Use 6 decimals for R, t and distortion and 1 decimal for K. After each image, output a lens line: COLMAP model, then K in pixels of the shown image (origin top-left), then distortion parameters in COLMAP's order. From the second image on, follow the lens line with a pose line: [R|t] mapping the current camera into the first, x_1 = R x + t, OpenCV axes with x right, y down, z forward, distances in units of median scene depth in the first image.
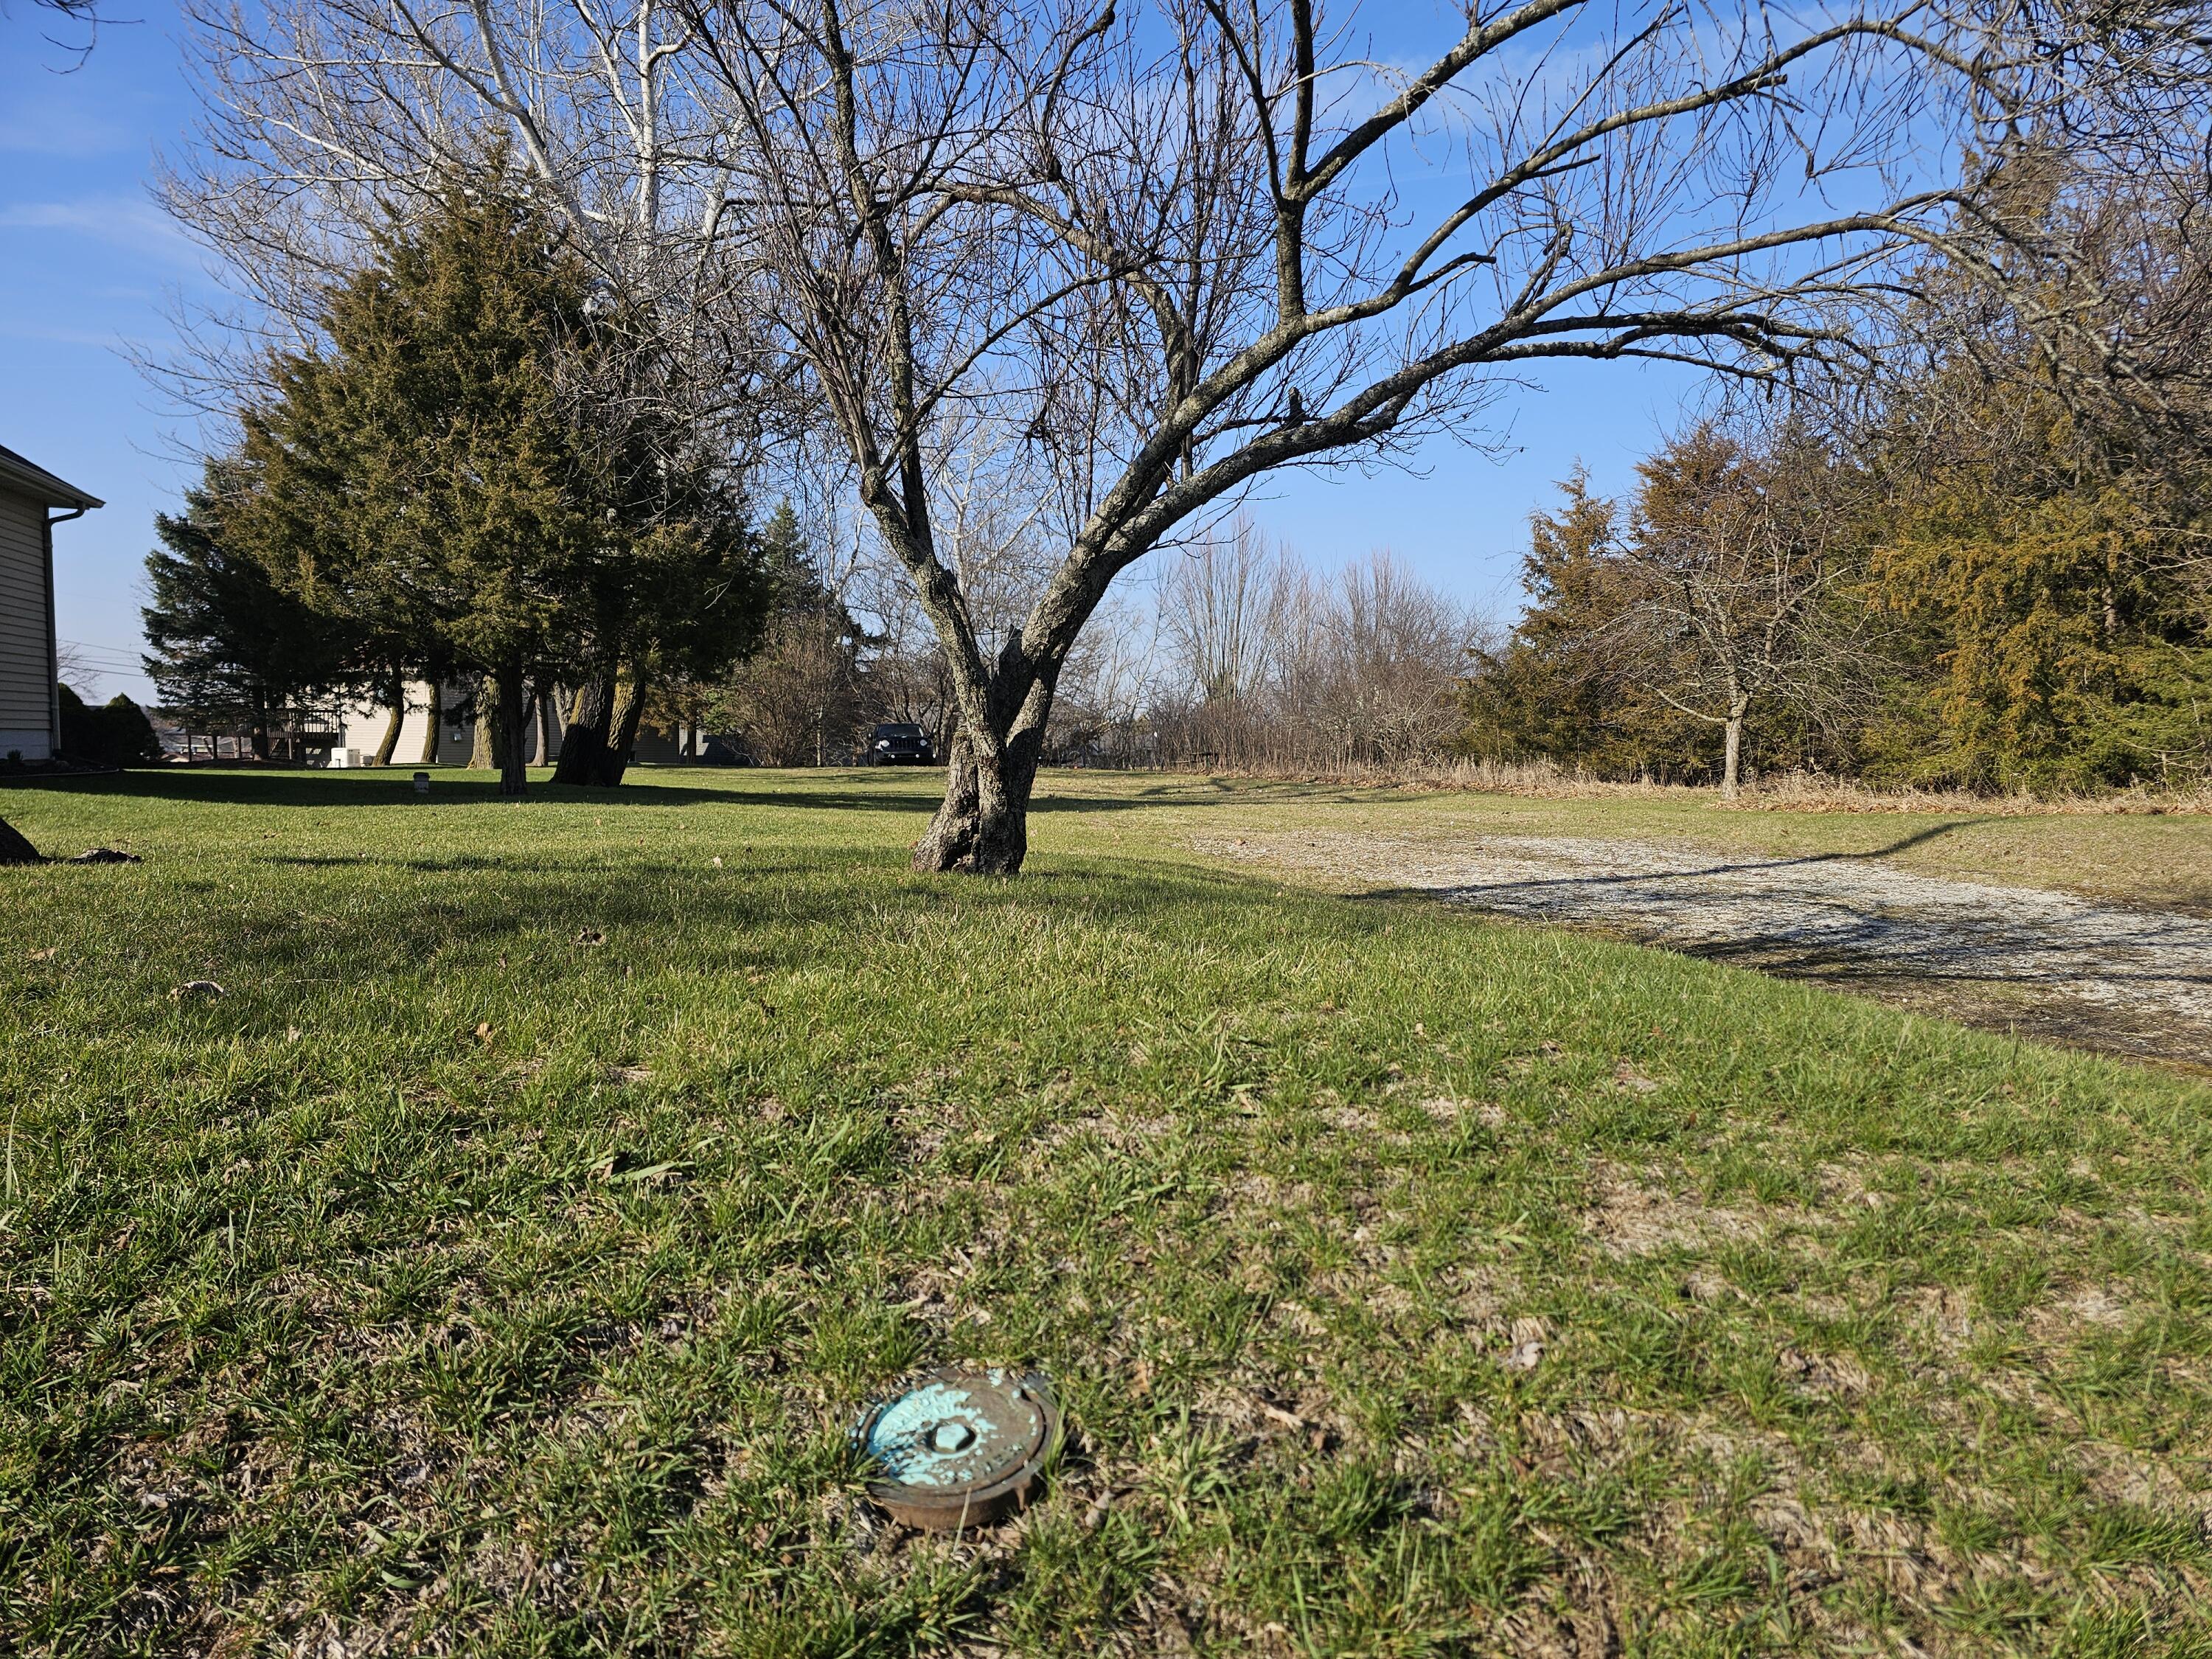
lens RADIAL K [[1423.5, 0, 1106.0], [0, 1423.5, 829.5], [0, 0, 1]] dist [0.065775, -0.051798]
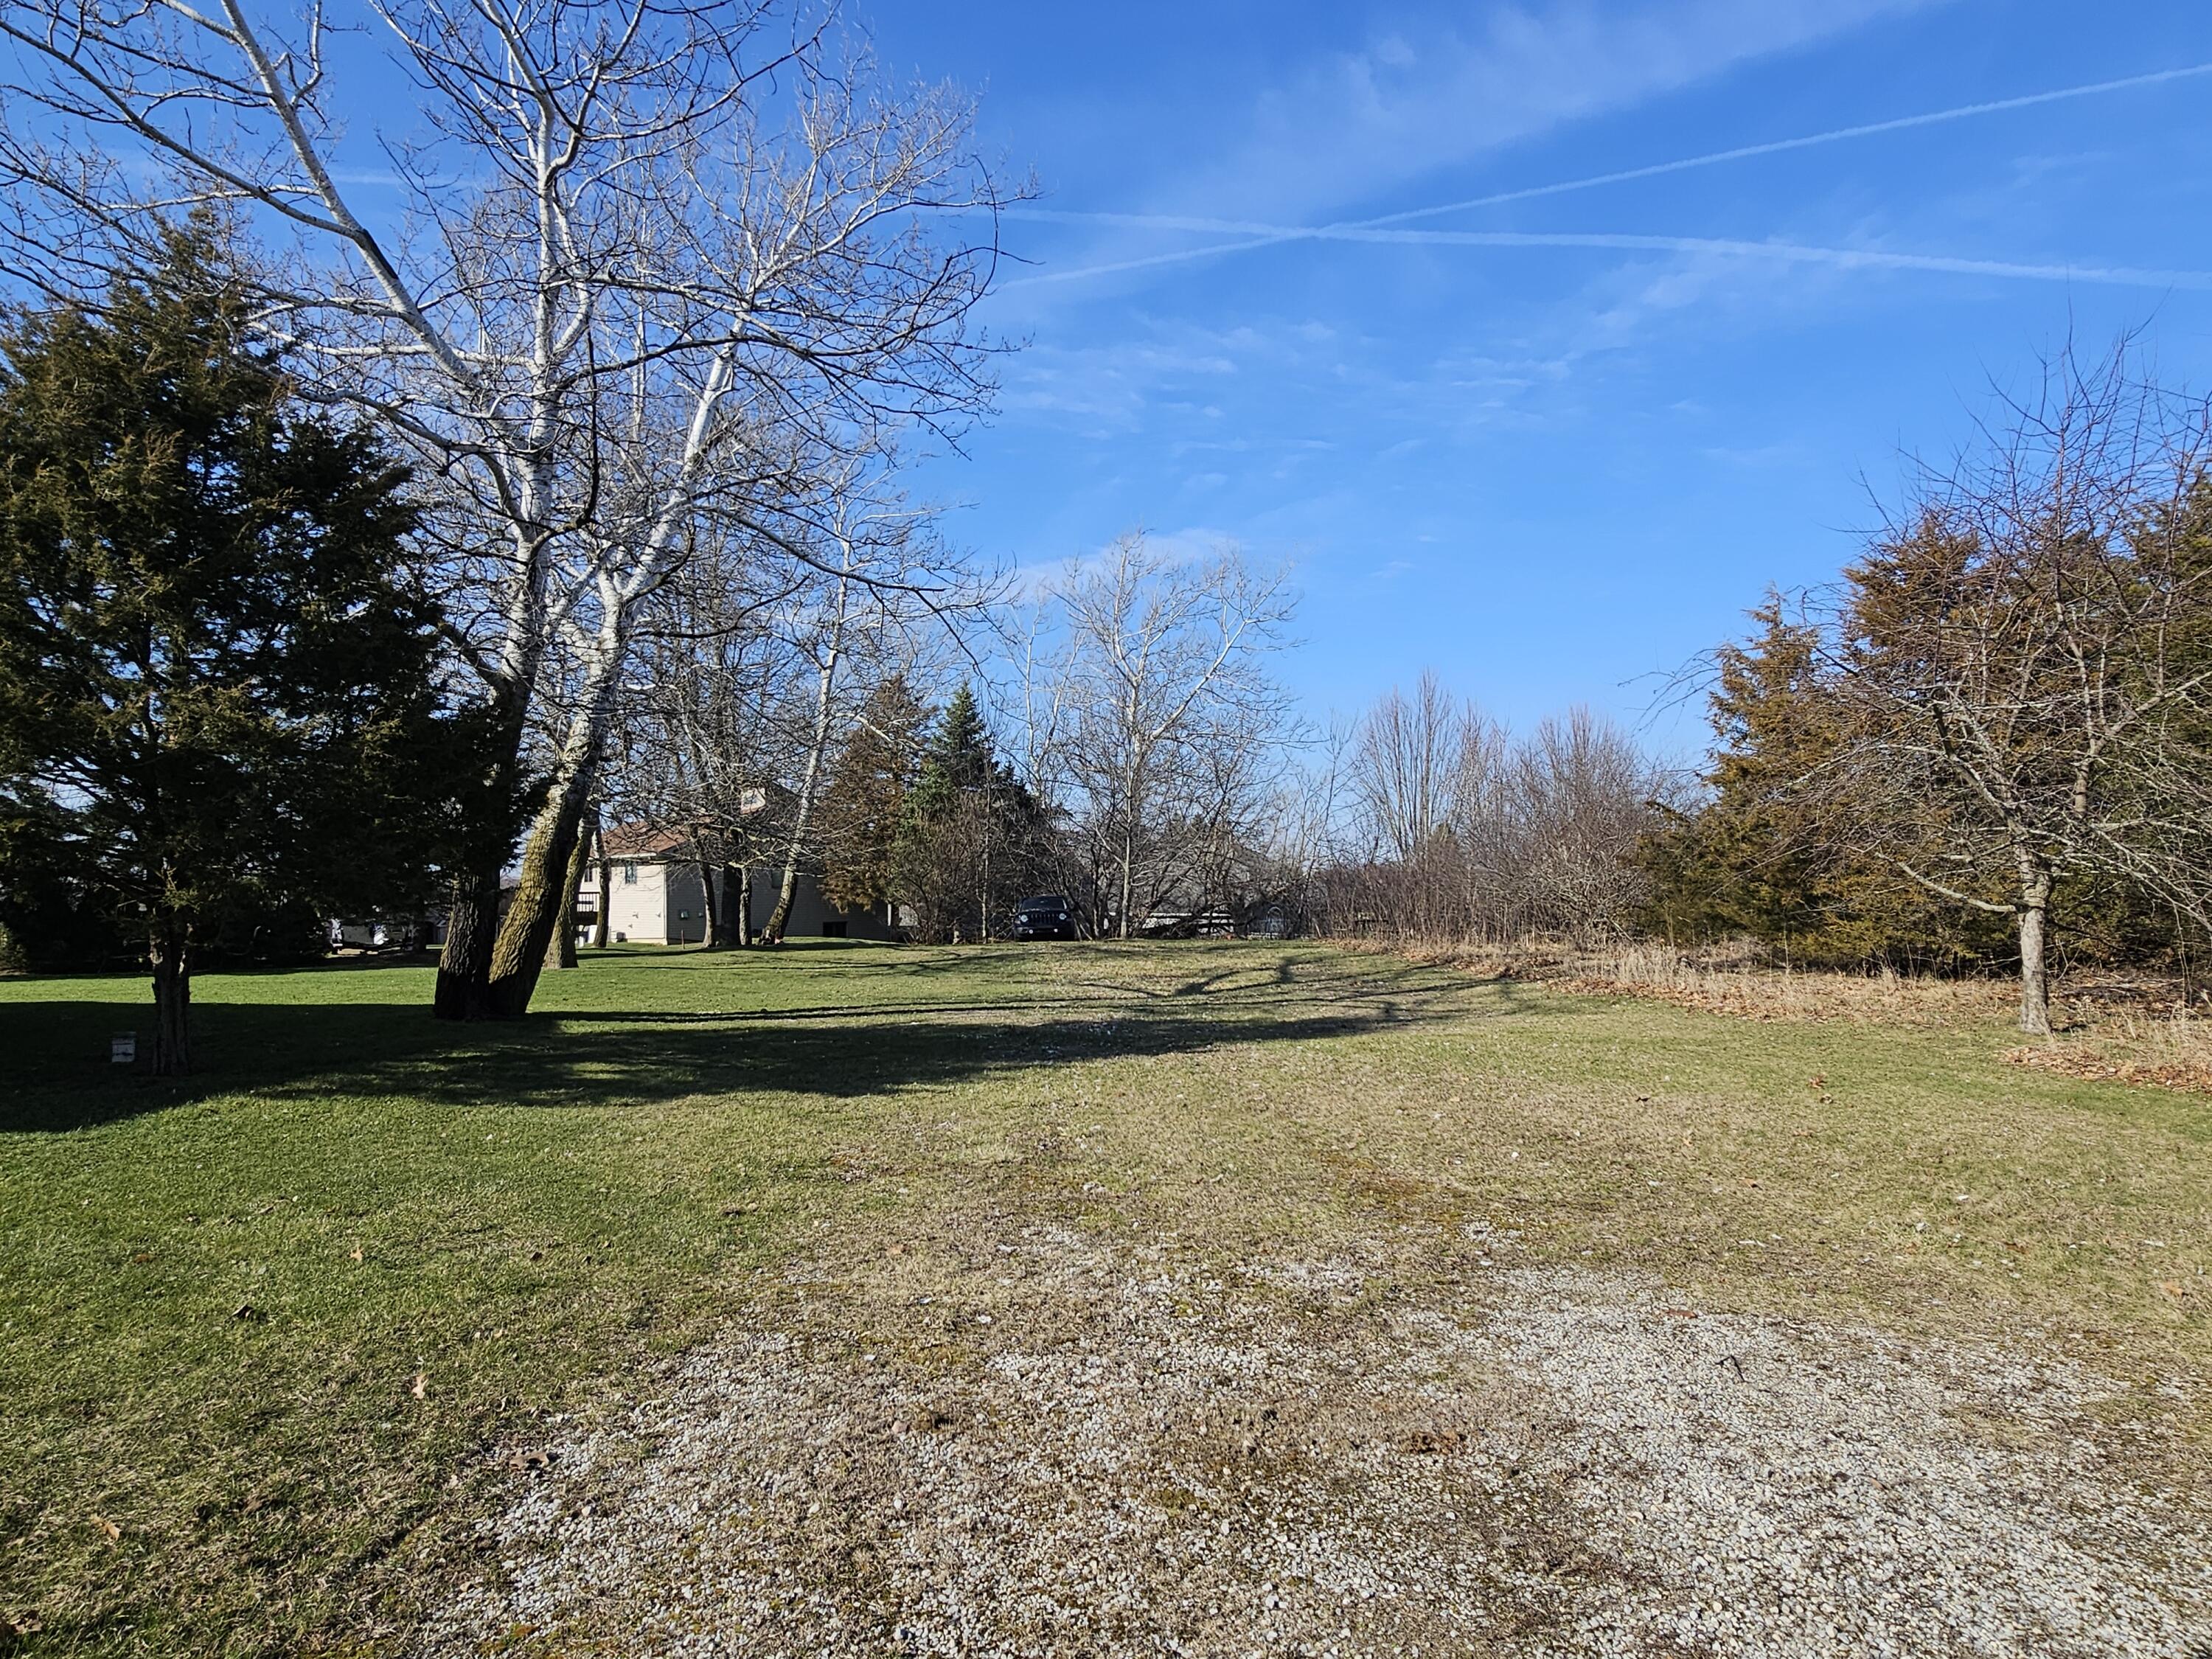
lens RADIAL K [[1237.9, 0, 1083.3], [0, 1237.9, 852.2], [0, 0, 1]] dist [0.000880, -0.001655]
pose [[0.978025, -0.029712, -0.206360, 0.150859], [0.010724, 0.995652, -0.092528, -0.063396], [0.208212, 0.088282, 0.974091, 0.414816]]
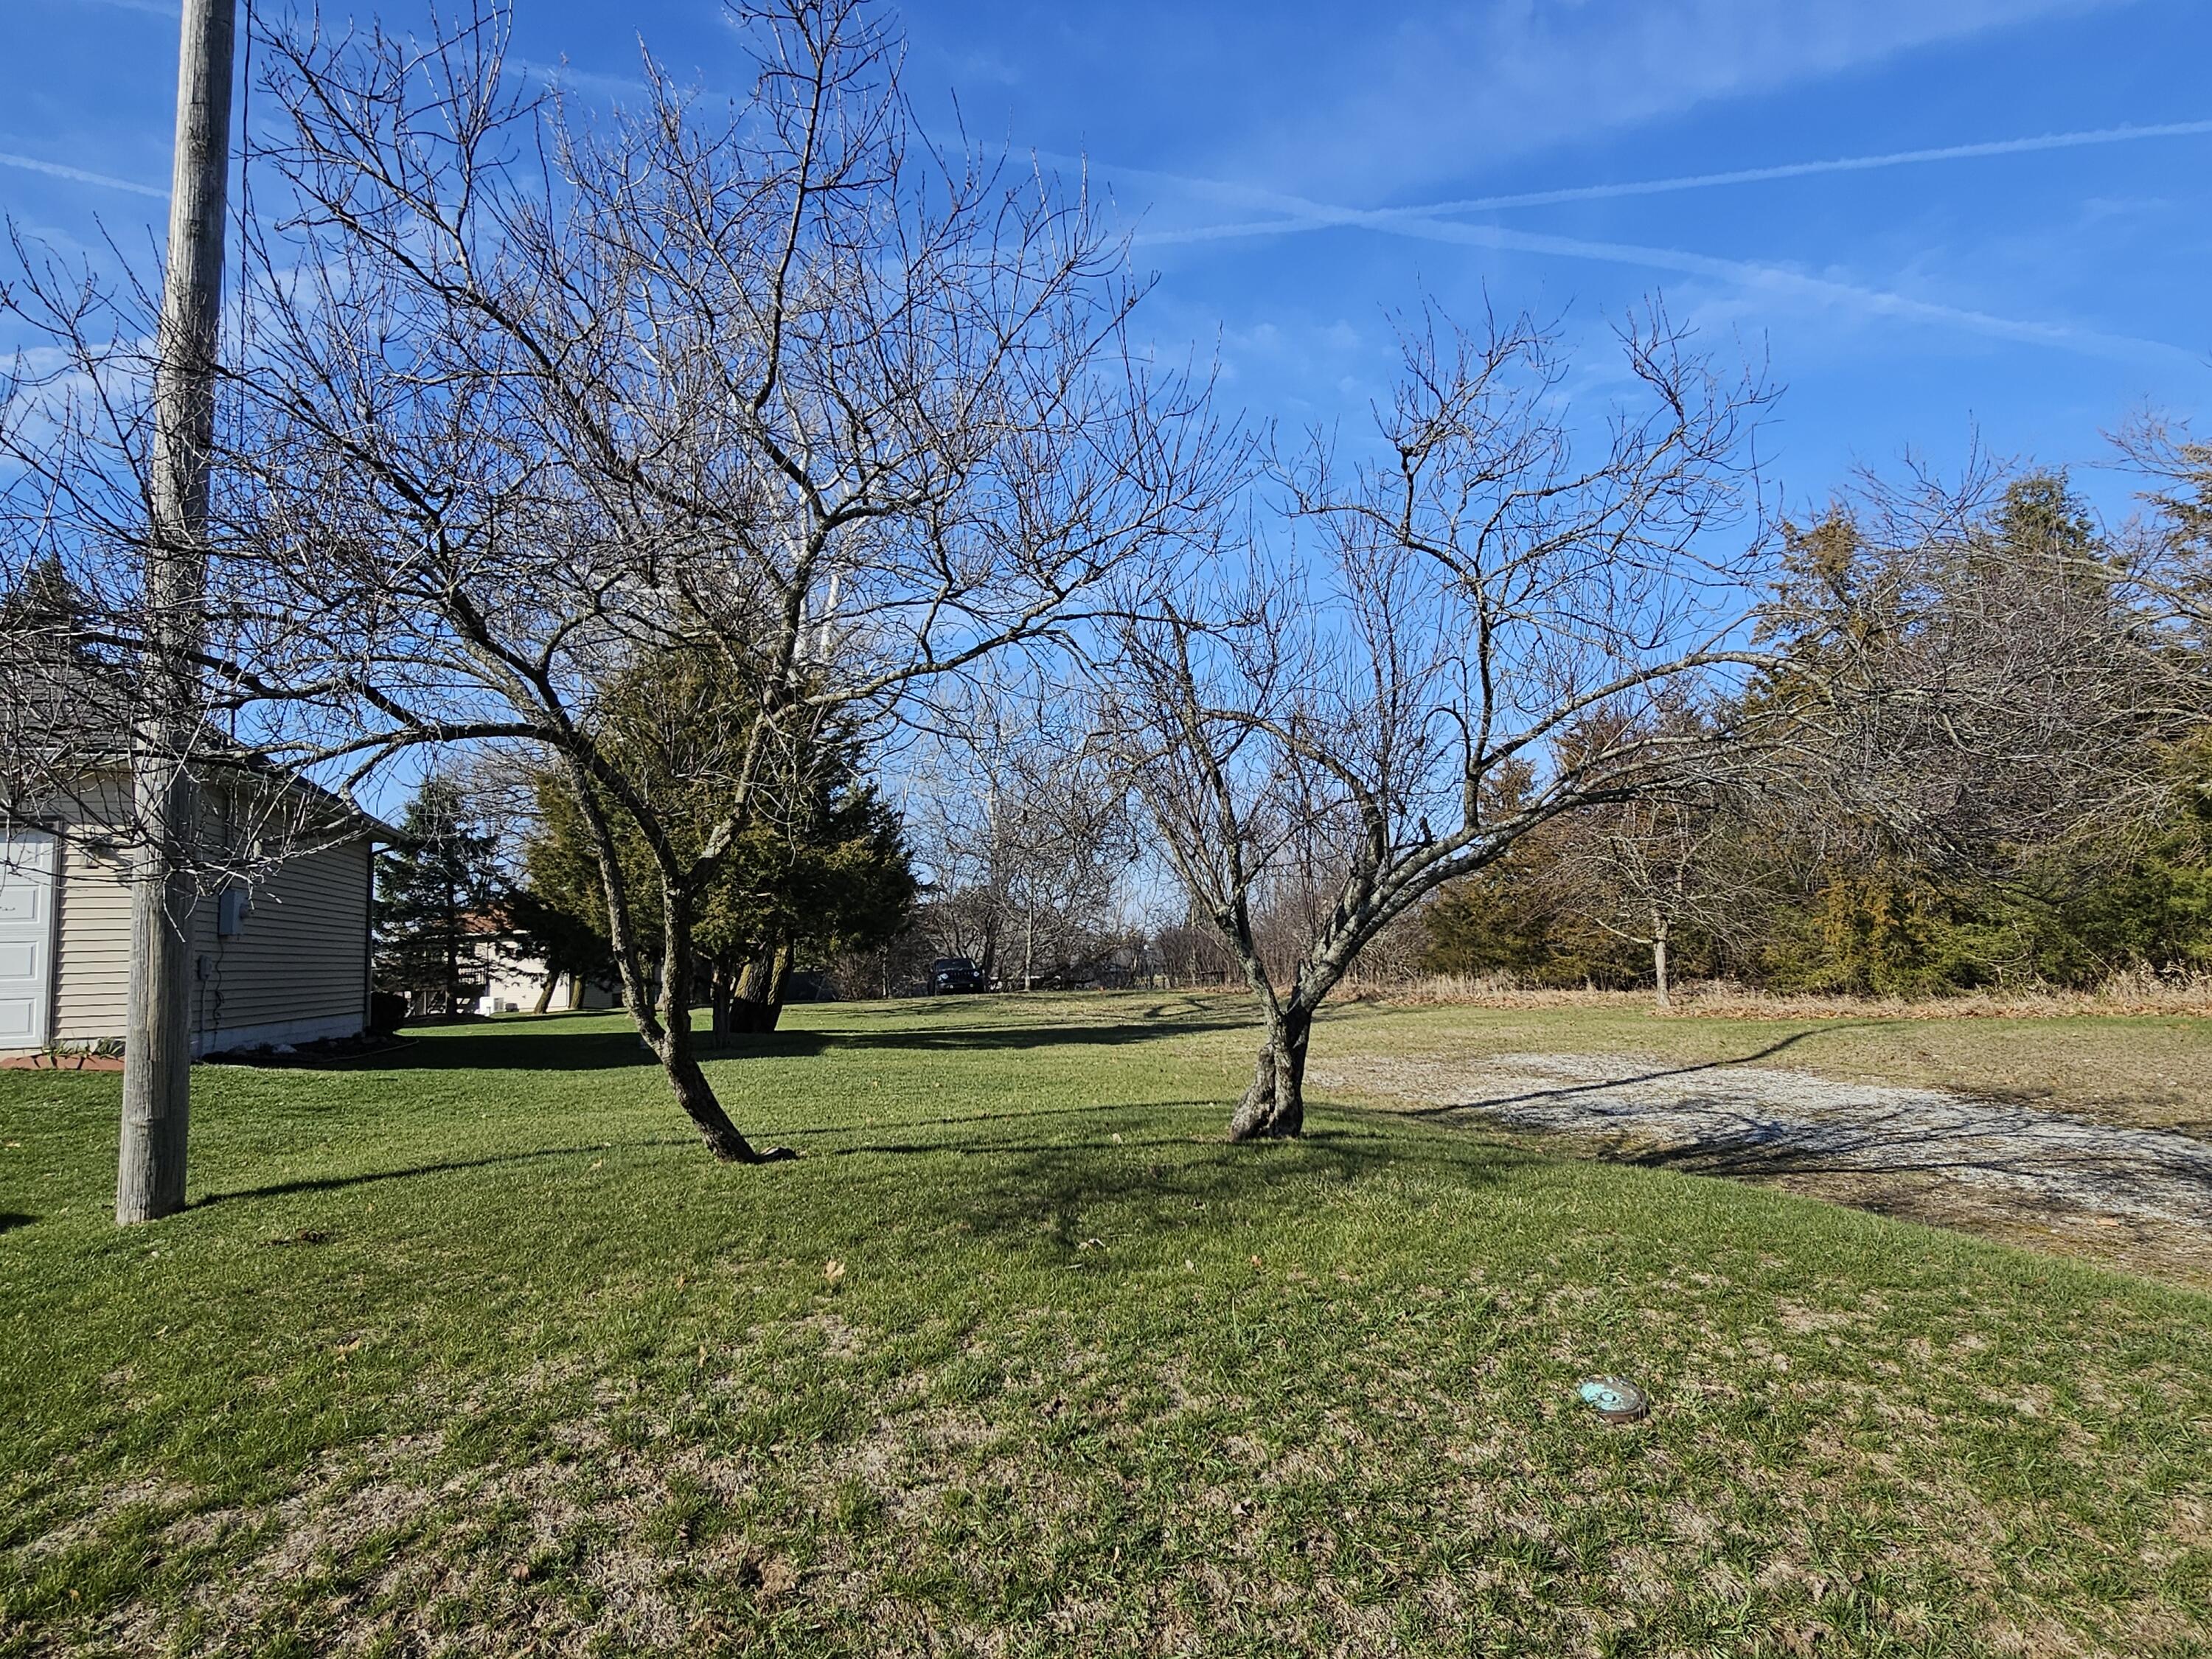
lens RADIAL K [[1237.9, 0, 1083.3], [0, 1237.9, 852.2], [0, 0, 1]] dist [0.000880, -0.001655]
pose [[0.999021, -0.043796, -0.006167, -0.067211], [0.042462, 0.988766, -0.143317, -0.023114], [0.012374, 0.142914, 0.989658, -0.104368]]
